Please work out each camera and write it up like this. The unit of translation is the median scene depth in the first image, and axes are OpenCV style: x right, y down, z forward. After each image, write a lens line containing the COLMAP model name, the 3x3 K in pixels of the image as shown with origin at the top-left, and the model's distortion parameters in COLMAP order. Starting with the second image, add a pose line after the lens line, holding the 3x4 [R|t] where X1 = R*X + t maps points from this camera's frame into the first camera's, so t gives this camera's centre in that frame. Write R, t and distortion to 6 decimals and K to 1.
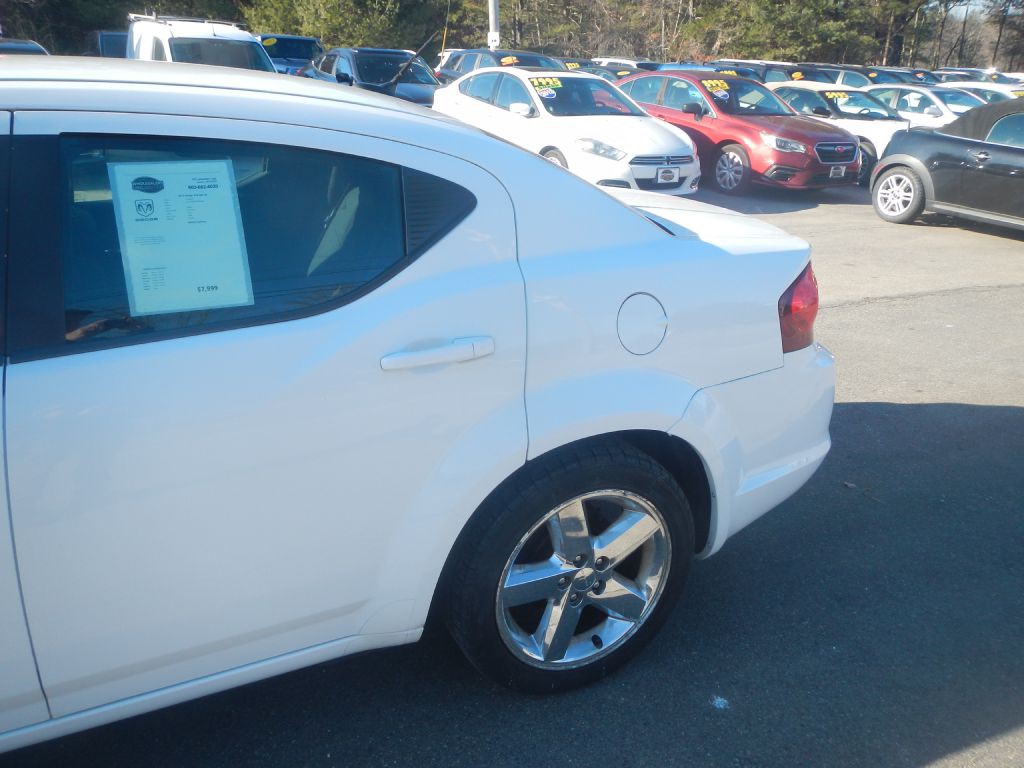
lens RADIAL K [[846.5, 0, 512.0], [0, 846.5, 384.0], [0, 0, 1]] dist [-0.011453, 0.002595]
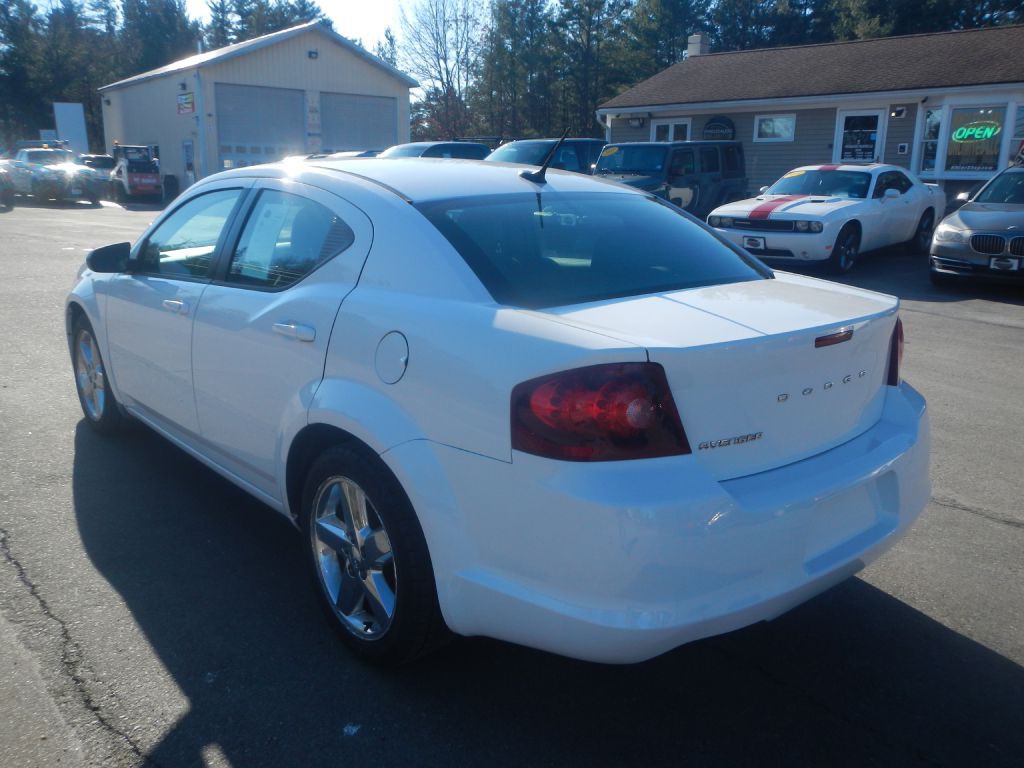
lens RADIAL K [[845.4, 0, 512.0], [0, 845.4, 384.0], [0, 0, 1]] dist [0.001100, -0.004683]
pose [[0.257951, 0.211191, -0.942793, 0.157972], [-0.347097, 0.930928, 0.113566, -0.027484], [0.901657, 0.297947, 0.313438, 0.096215]]
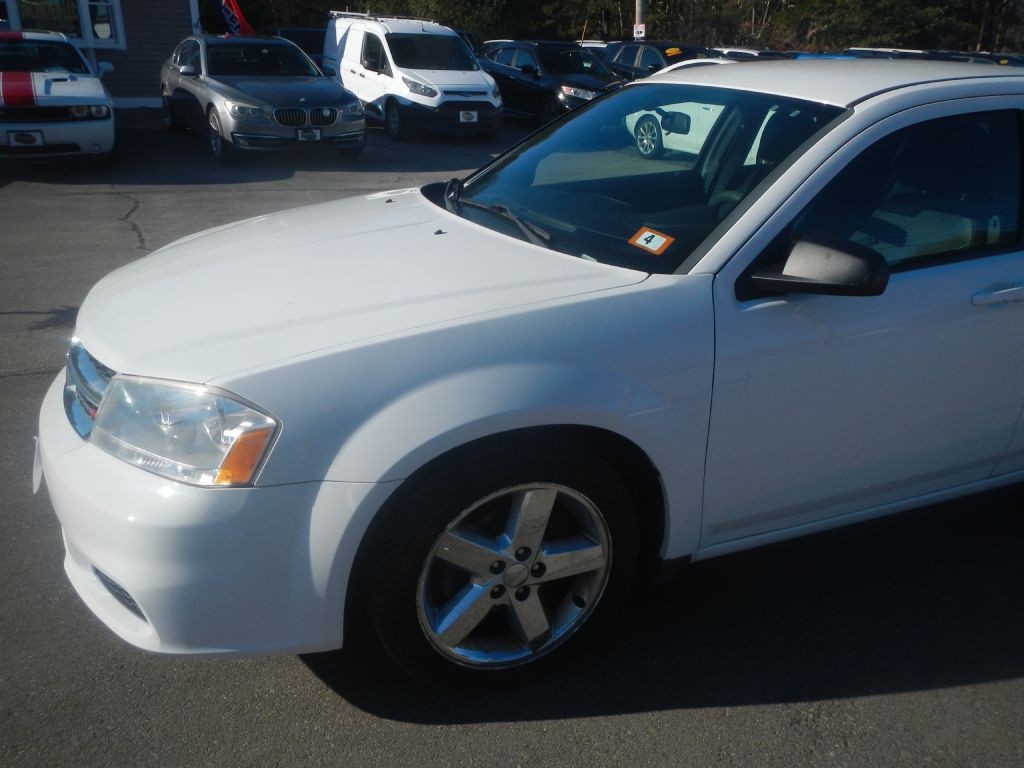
lens RADIAL K [[840.5, 0, 512.0], [0, 840.5, 384.0], [0, 0, 1]] dist [0.001136, -0.000398]
pose [[0.998549, 0.012043, -0.052495, -0.136735], [-0.011362, 0.999848, 0.013242, 0.020796], [0.052647, -0.012626, 0.998533, -0.064288]]
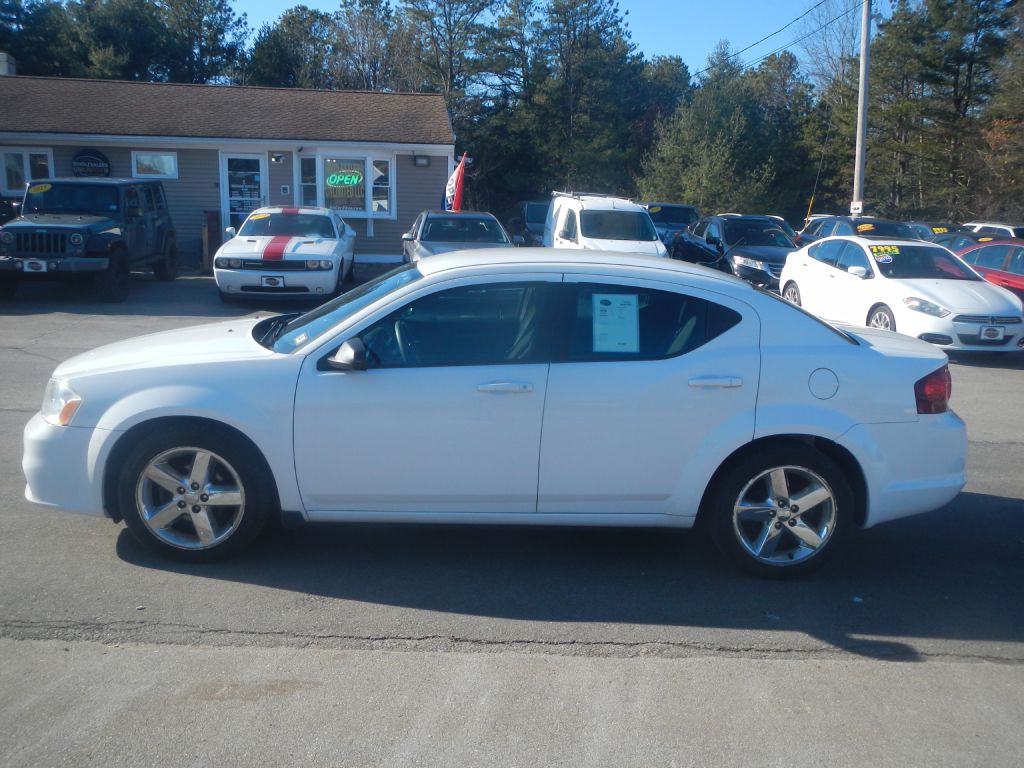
lens RADIAL K [[846.5, 0, 512.0], [0, 846.5, 384.0], [0, 0, 1]] dist [-0.011453, 0.002595]
pose [[0.911764, 0.082295, -0.402386, 0.034619], [-0.149670, 0.978927, -0.138928, 0.038240], [0.382473, 0.186895, 0.904867, -0.131337]]
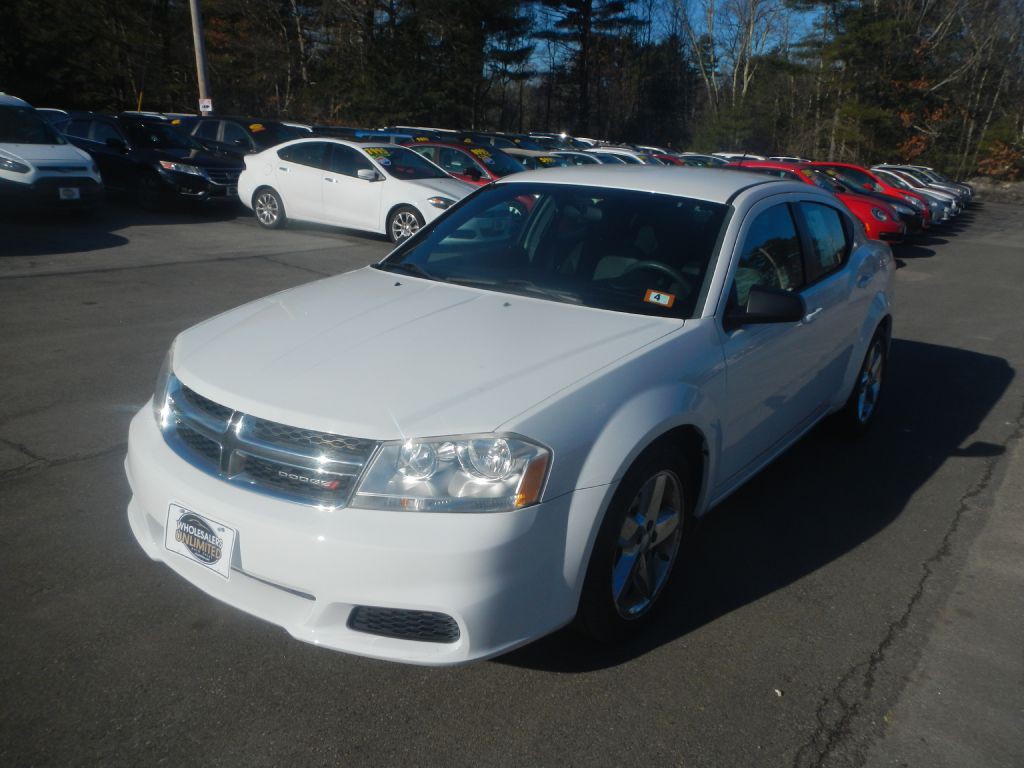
lens RADIAL K [[846.5, 0, 512.0], [0, 846.5, 384.0], [0, 0, 1]] dist [-0.011453, 0.002595]
pose [[0.880397, -0.120328, 0.458718, -0.240270], [0.147700, 0.988738, -0.024116, 0.018740], [-0.450650, 0.088985, 0.888255, -0.084223]]
